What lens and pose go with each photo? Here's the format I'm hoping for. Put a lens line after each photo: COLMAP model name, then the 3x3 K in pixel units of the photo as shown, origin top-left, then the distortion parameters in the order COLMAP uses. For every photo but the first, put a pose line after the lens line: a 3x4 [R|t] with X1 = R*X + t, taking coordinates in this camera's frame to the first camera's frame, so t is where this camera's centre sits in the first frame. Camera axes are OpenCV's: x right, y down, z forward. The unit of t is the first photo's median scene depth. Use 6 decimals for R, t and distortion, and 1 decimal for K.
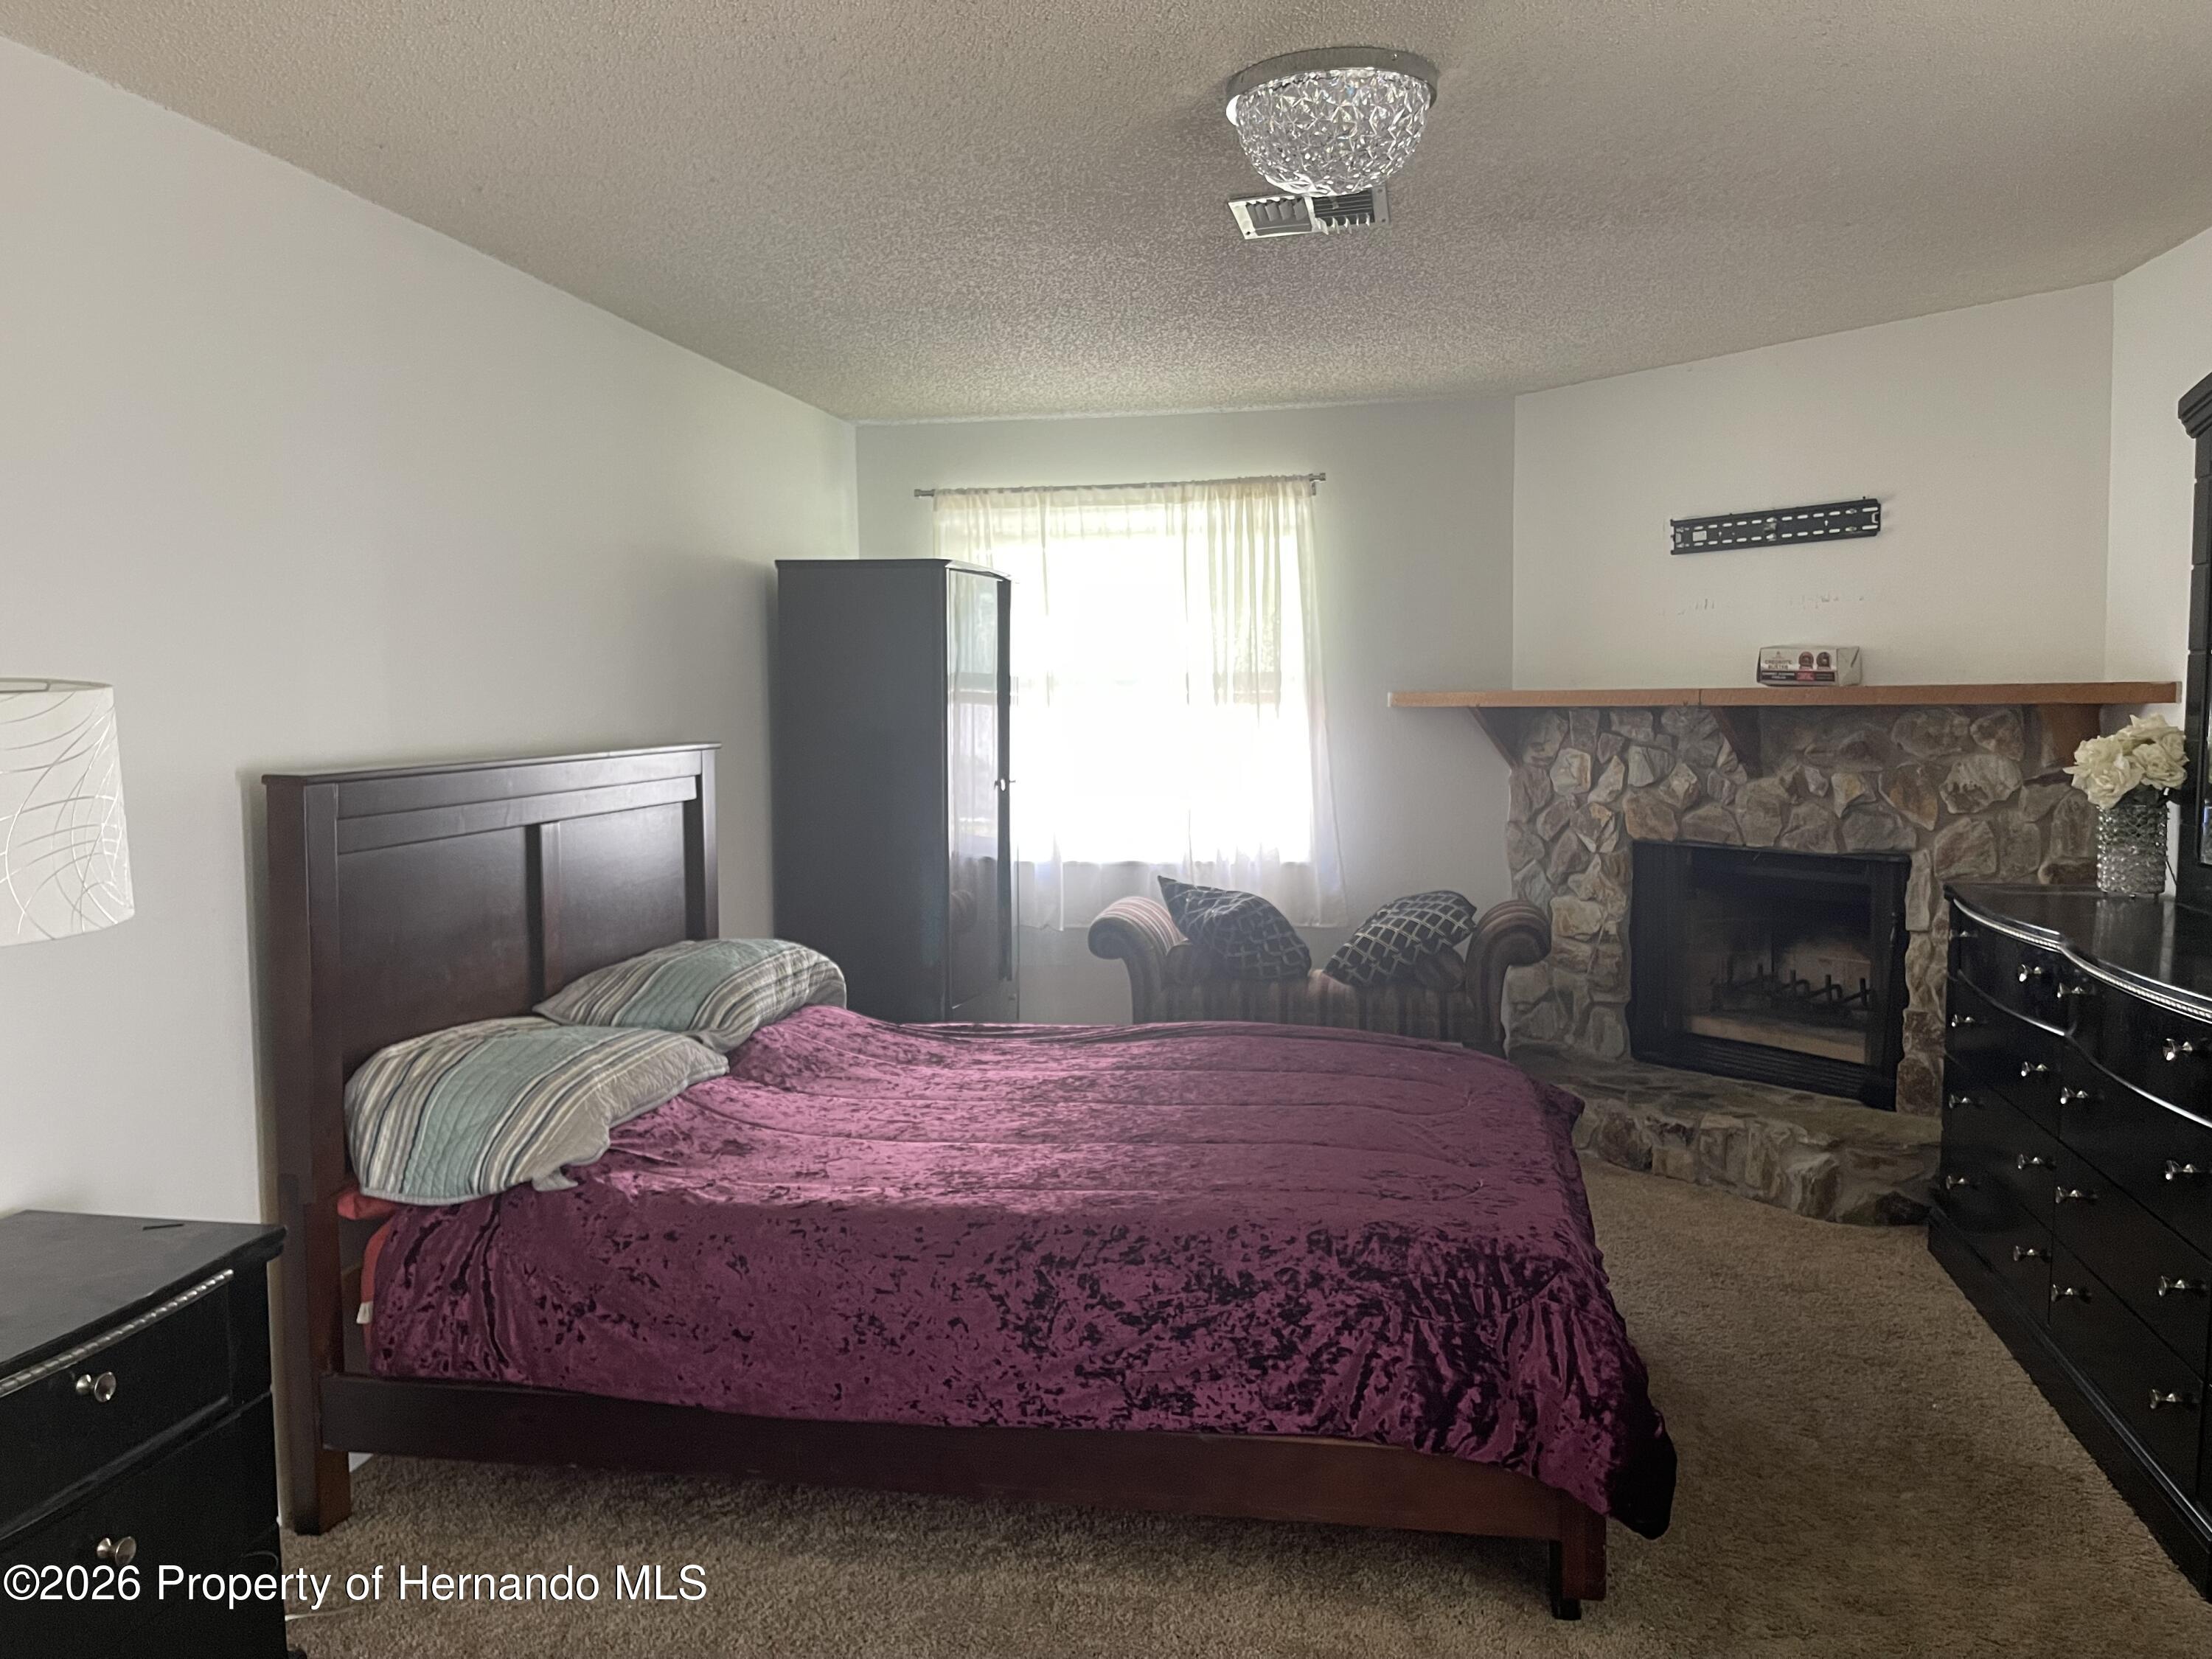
lens RADIAL K [[1682.6, 0, 1117.0], [0, 1682.6, 838.0], [0, 0, 1]] dist [0.077041, -0.103694]
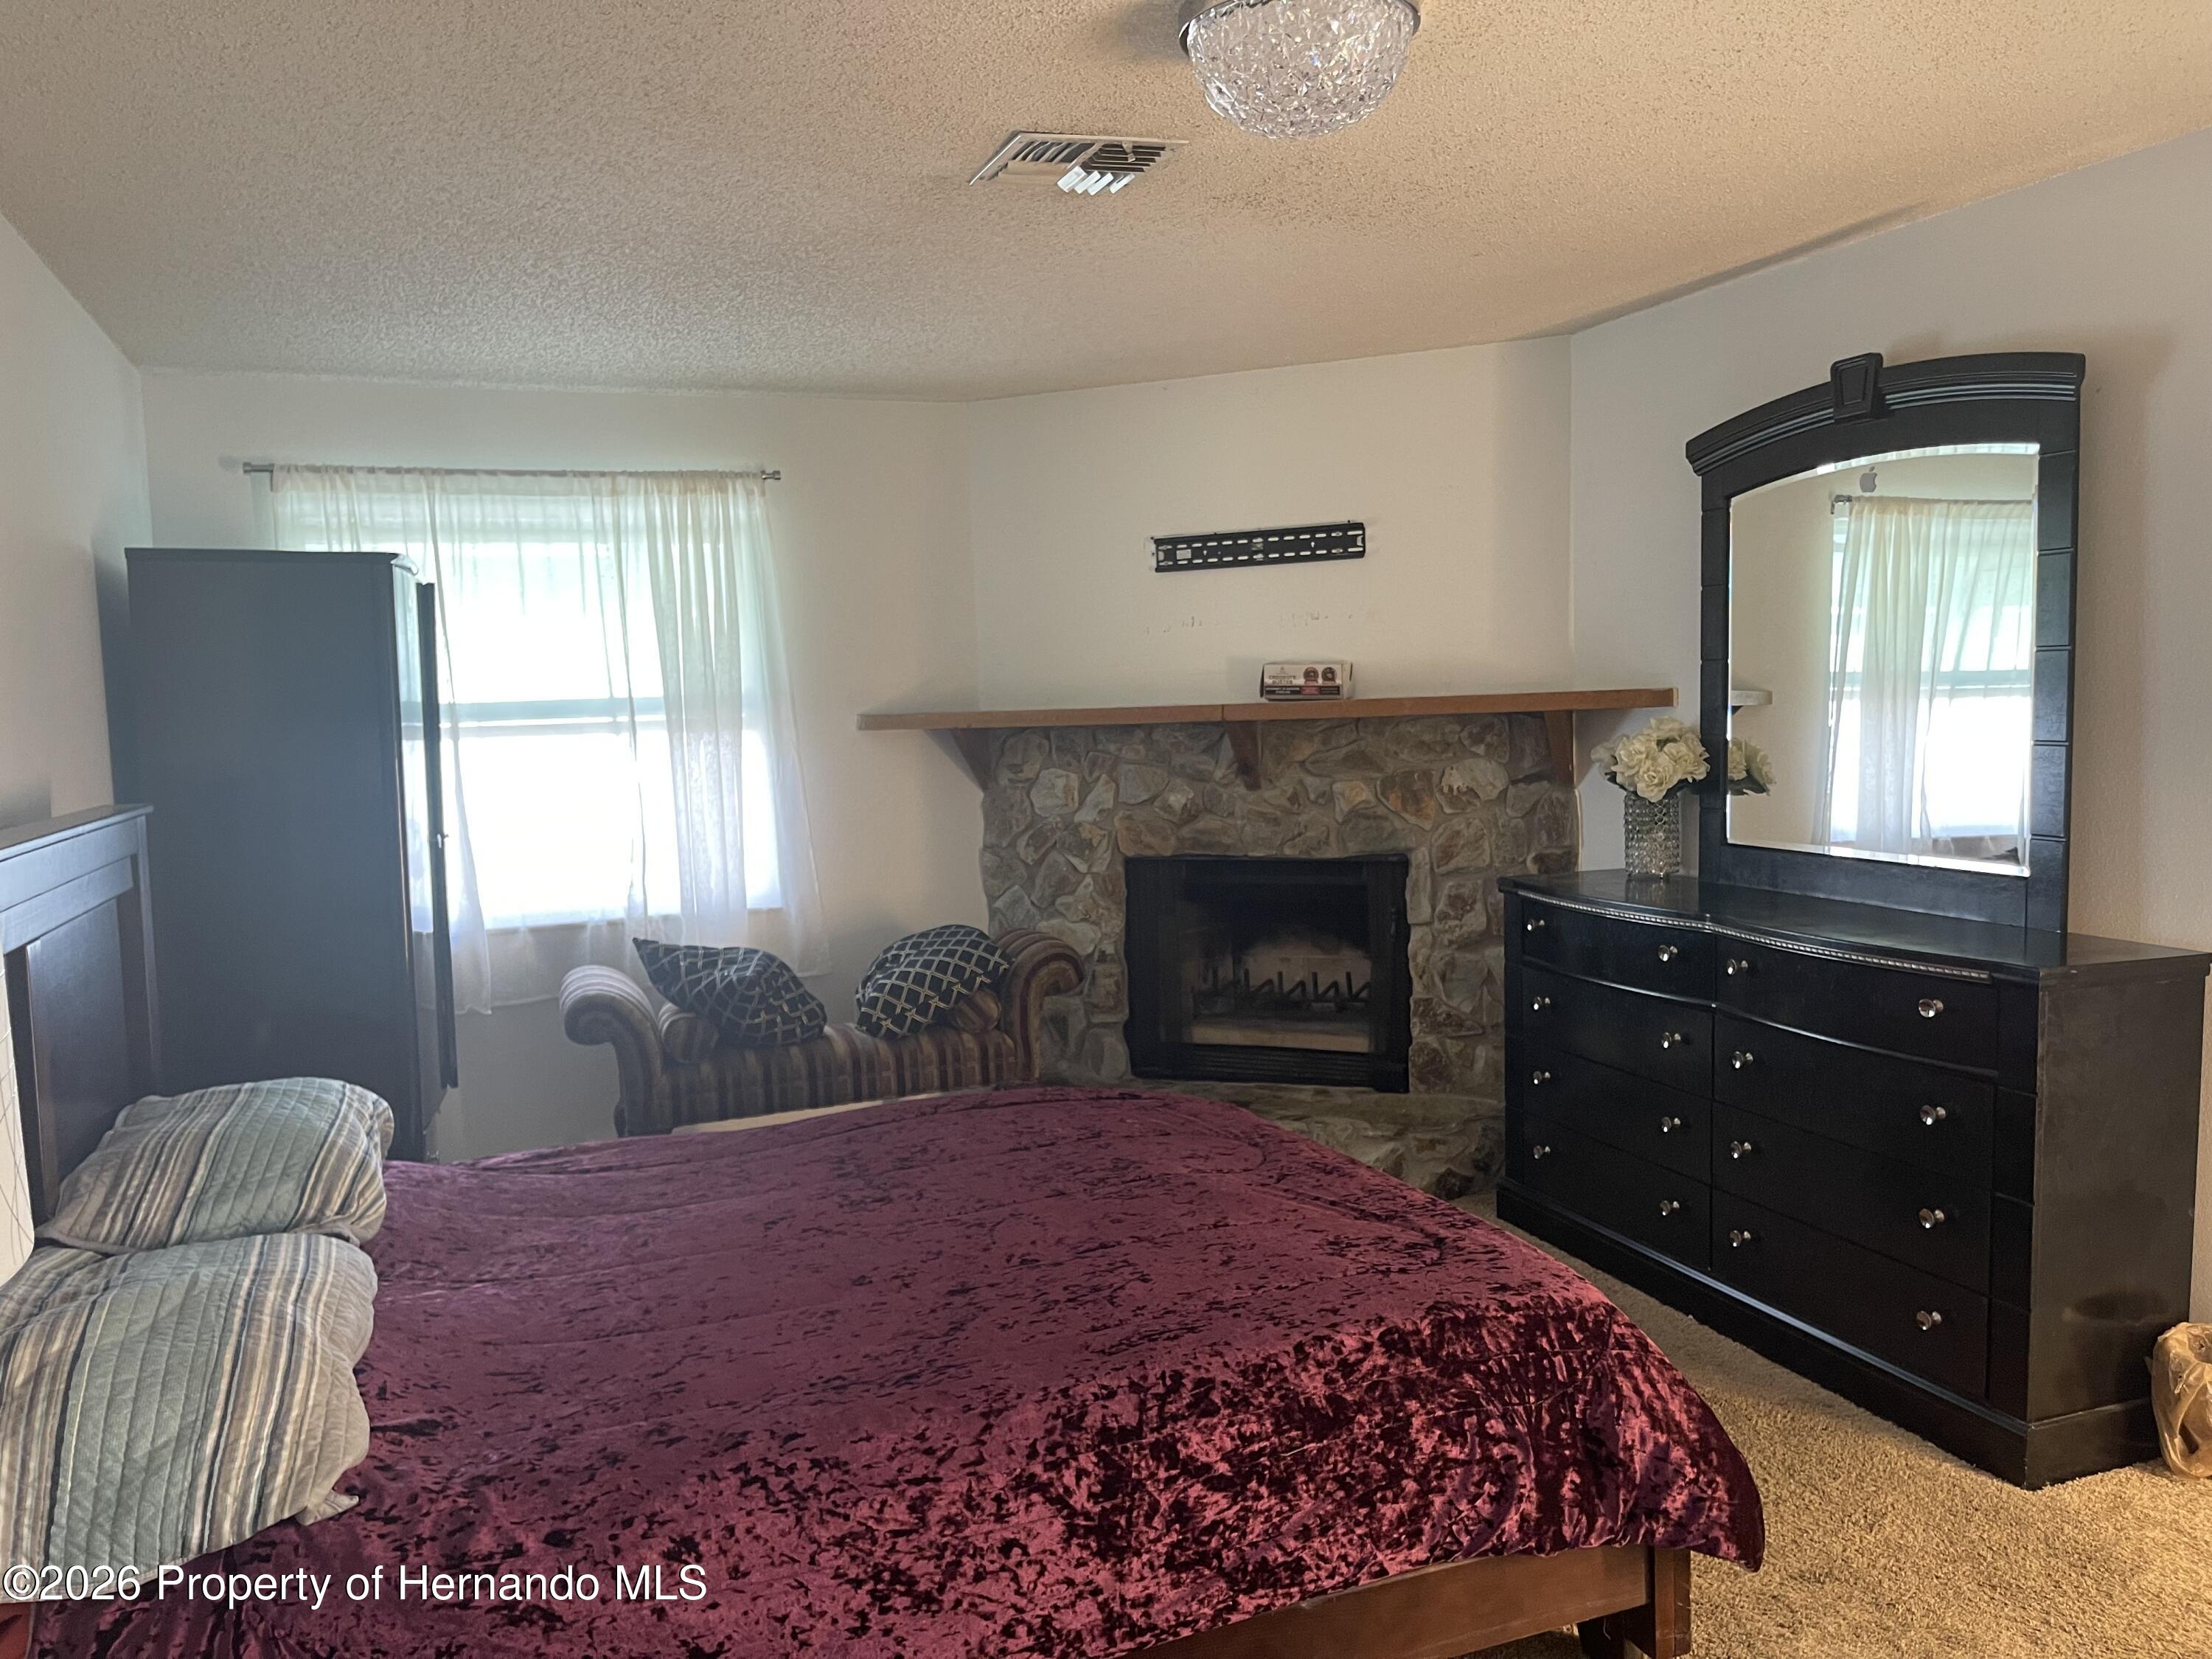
lens RADIAL K [[1682.6, 0, 1088.9], [0, 1682.6, 842.9], [0, 0, 1]] dist [0.077041, -0.103694]
pose [[0.852410, -0.063069, 0.519056, -0.249629], [0.068440, 0.997616, 0.008824, -0.019521], [-0.518375, 0.028002, 0.854695, 0.182063]]
